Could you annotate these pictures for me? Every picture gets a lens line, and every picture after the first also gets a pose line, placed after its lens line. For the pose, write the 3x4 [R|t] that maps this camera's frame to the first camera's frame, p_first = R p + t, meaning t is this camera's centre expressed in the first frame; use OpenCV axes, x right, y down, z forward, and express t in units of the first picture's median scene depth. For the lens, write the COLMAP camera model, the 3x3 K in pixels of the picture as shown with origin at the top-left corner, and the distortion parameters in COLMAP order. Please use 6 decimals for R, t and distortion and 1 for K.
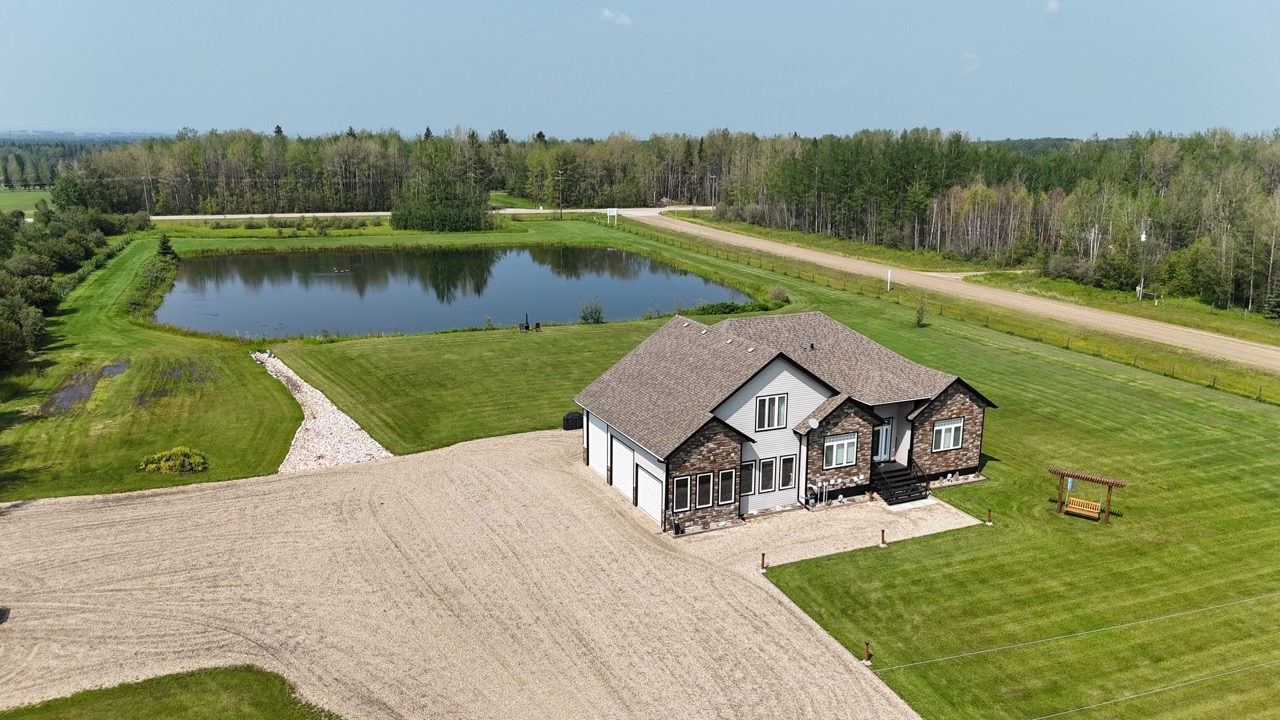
lens RADIAL K [[935.3, 0, 637.1], [0, 935.3, 356.4], [0, 0, 1]] dist [0.093778, -0.123161]
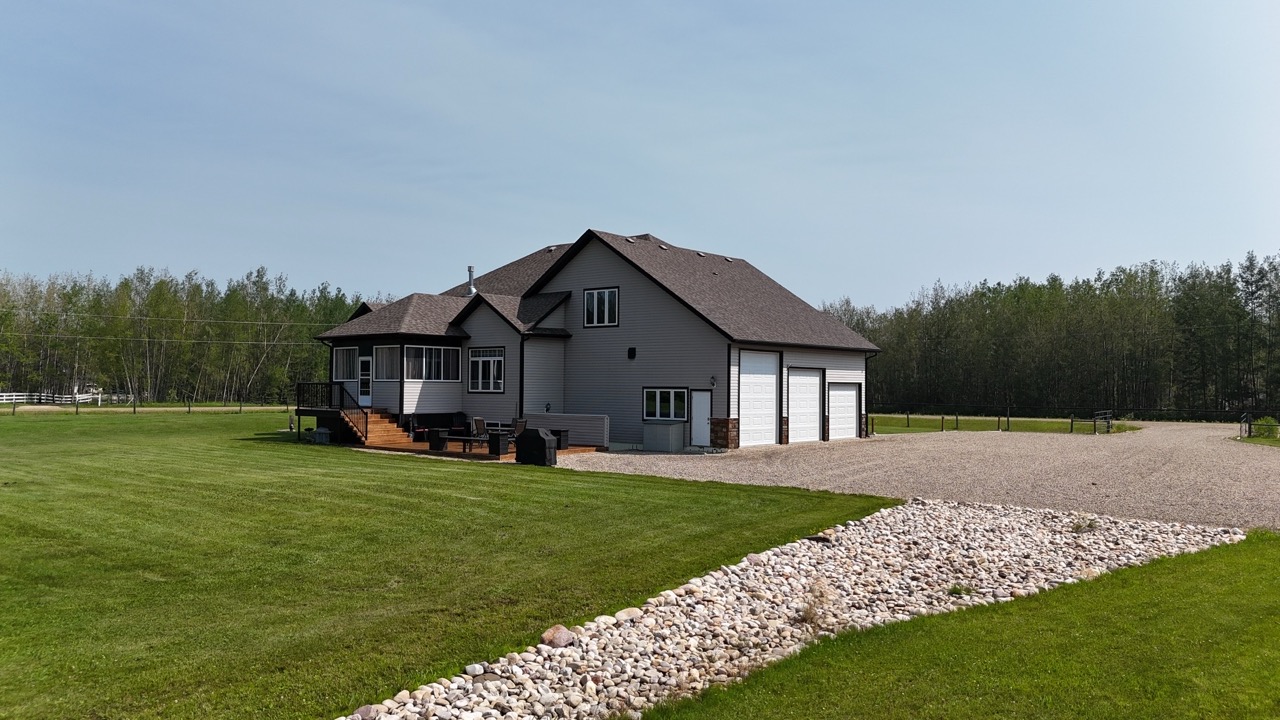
lens RADIAL K [[935.3, 0, 637.1], [0, 935.3, 356.4], [0, 0, 1]] dist [0.093778, -0.123161]
pose [[-0.451778, 0.019845, 0.891910, -0.631803], [0.191726, 0.978552, 0.075342, -0.000016], [-0.871285, 0.205040, -0.445893, 1.469525]]
